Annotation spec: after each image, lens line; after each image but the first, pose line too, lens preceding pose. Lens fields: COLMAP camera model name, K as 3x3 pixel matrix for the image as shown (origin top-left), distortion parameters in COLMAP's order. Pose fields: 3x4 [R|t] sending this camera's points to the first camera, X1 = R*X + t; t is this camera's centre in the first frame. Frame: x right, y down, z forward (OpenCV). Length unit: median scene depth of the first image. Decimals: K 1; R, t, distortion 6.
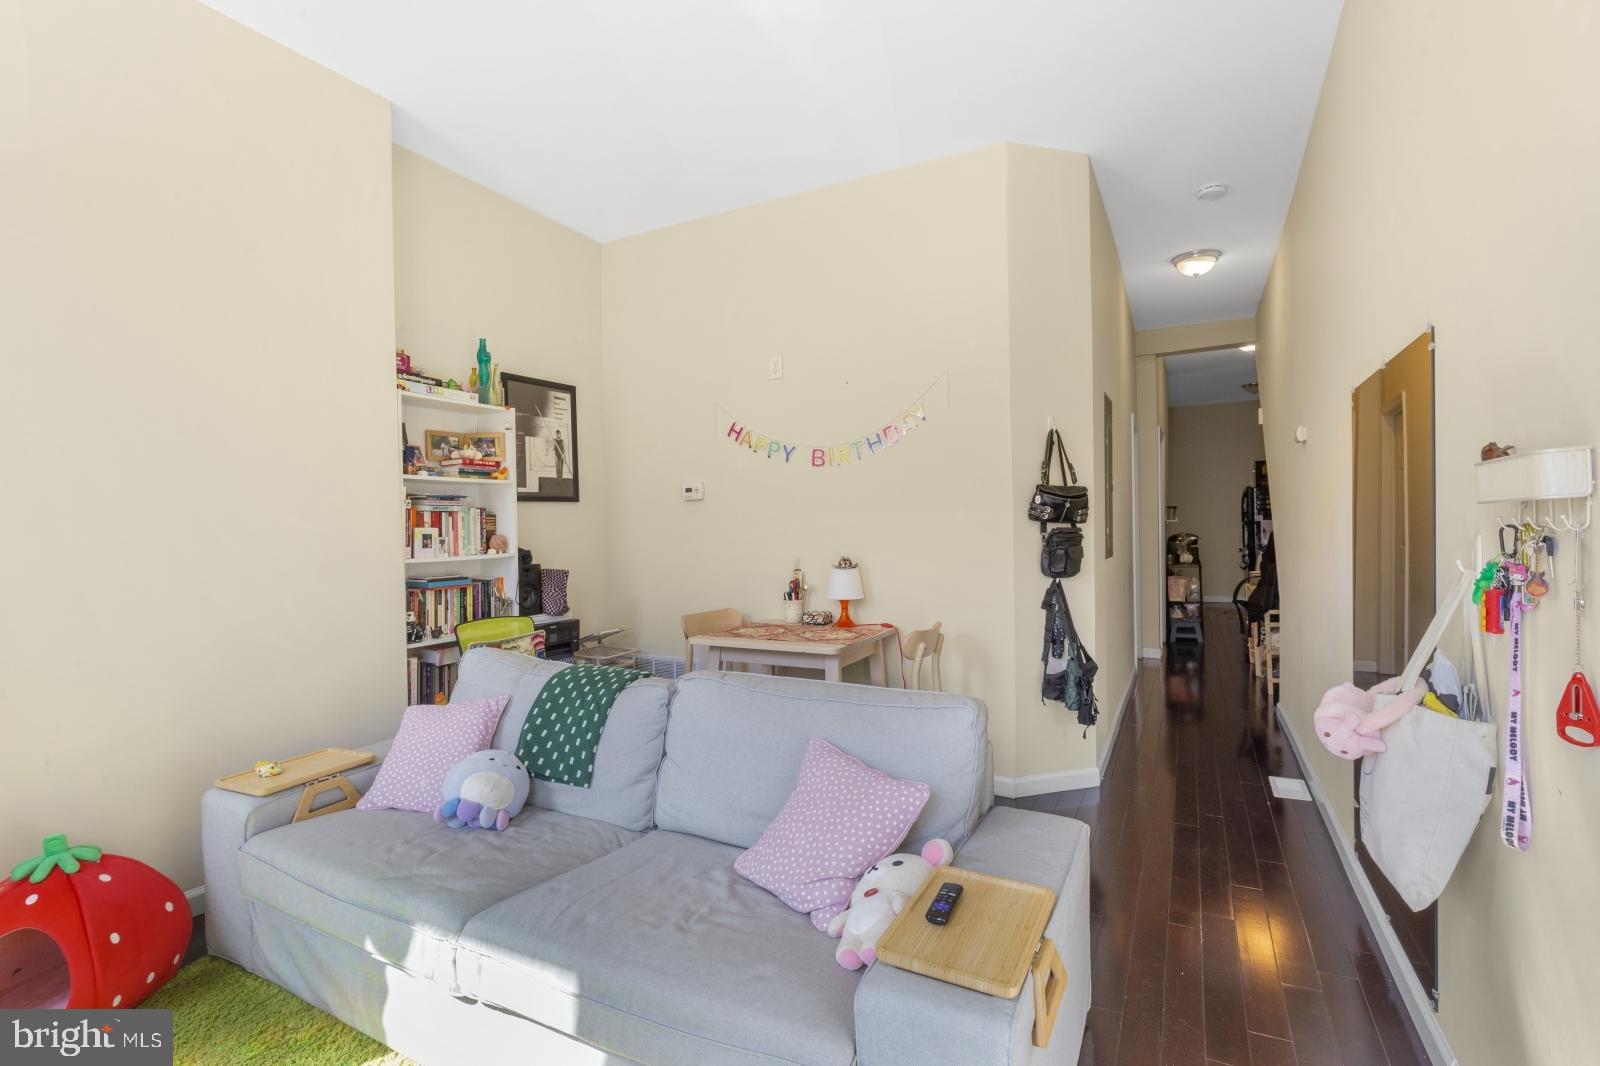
lens RADIAL K [[759.3, 0, 764.1], [0, 759.3, 533.3], [0, 0, 1]] dist [0.007987, -0.001849]
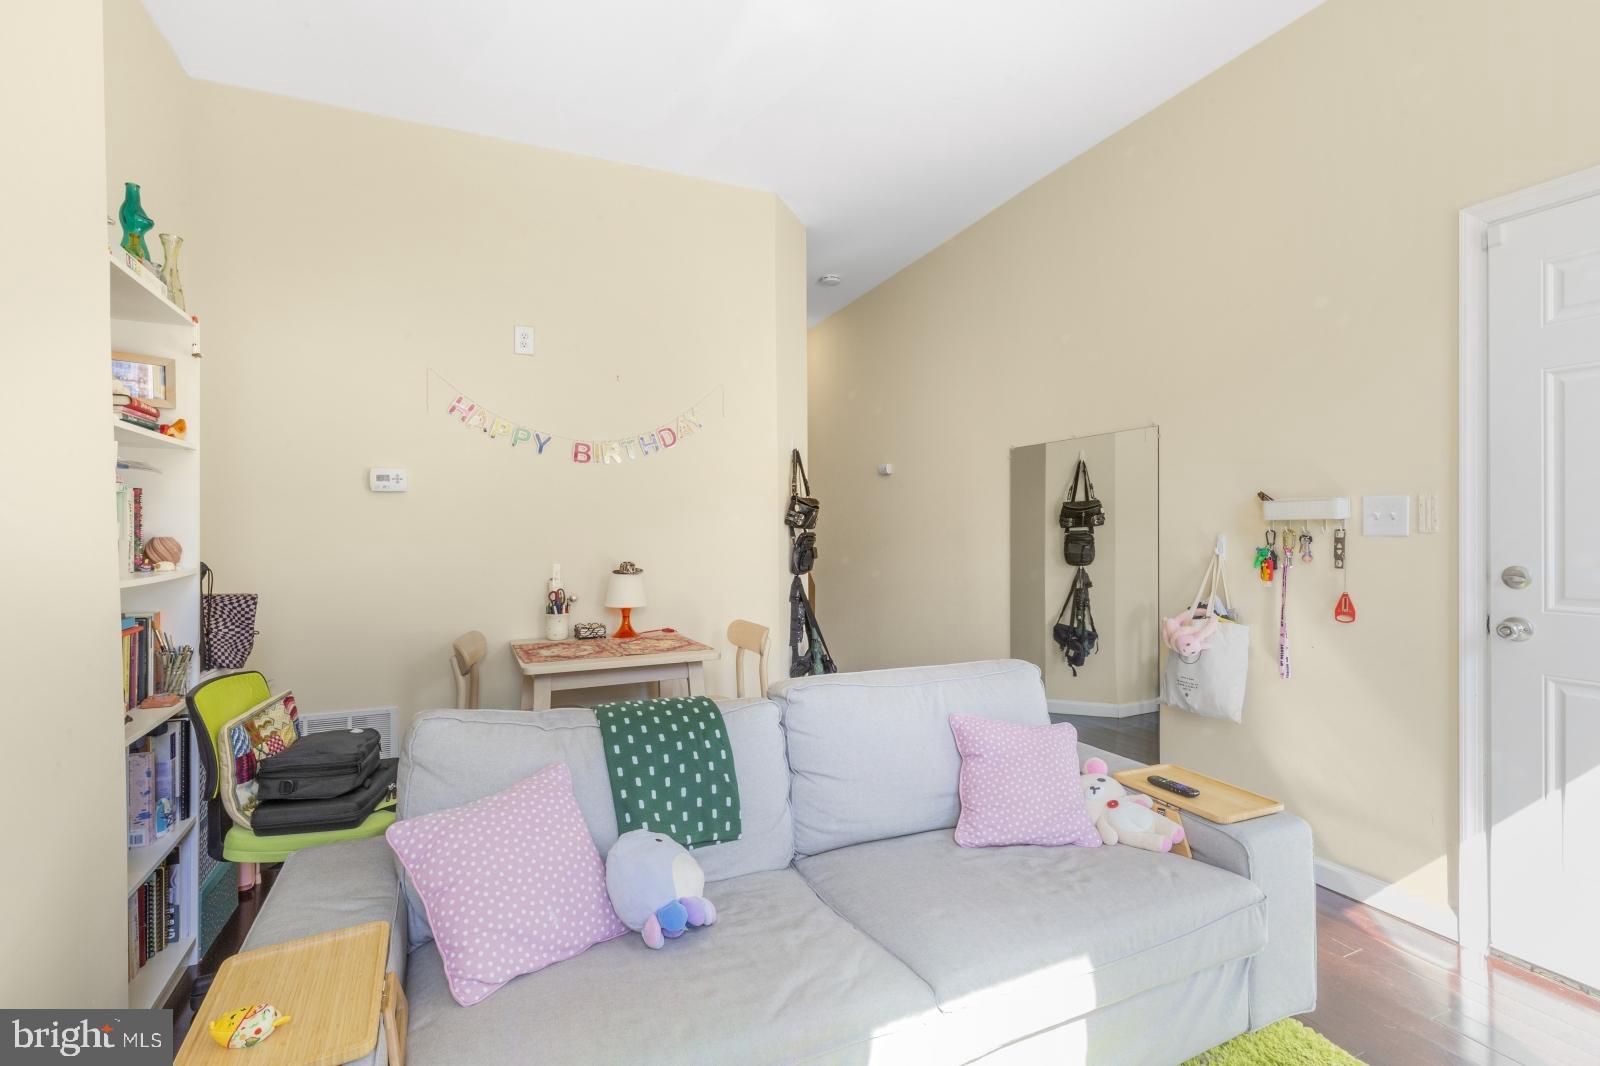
lens RADIAL K [[759.3, 0, 800.7], [0, 759.3, 532.4], [0, 0, 1]] dist [0.007987, -0.001849]
pose [[0.587305, 0.007951, 0.809327, -0.525933], [0.002016, 0.999934, -0.011287, 0.005566], [-0.809363, 0.008260, 0.587251, 0.276660]]
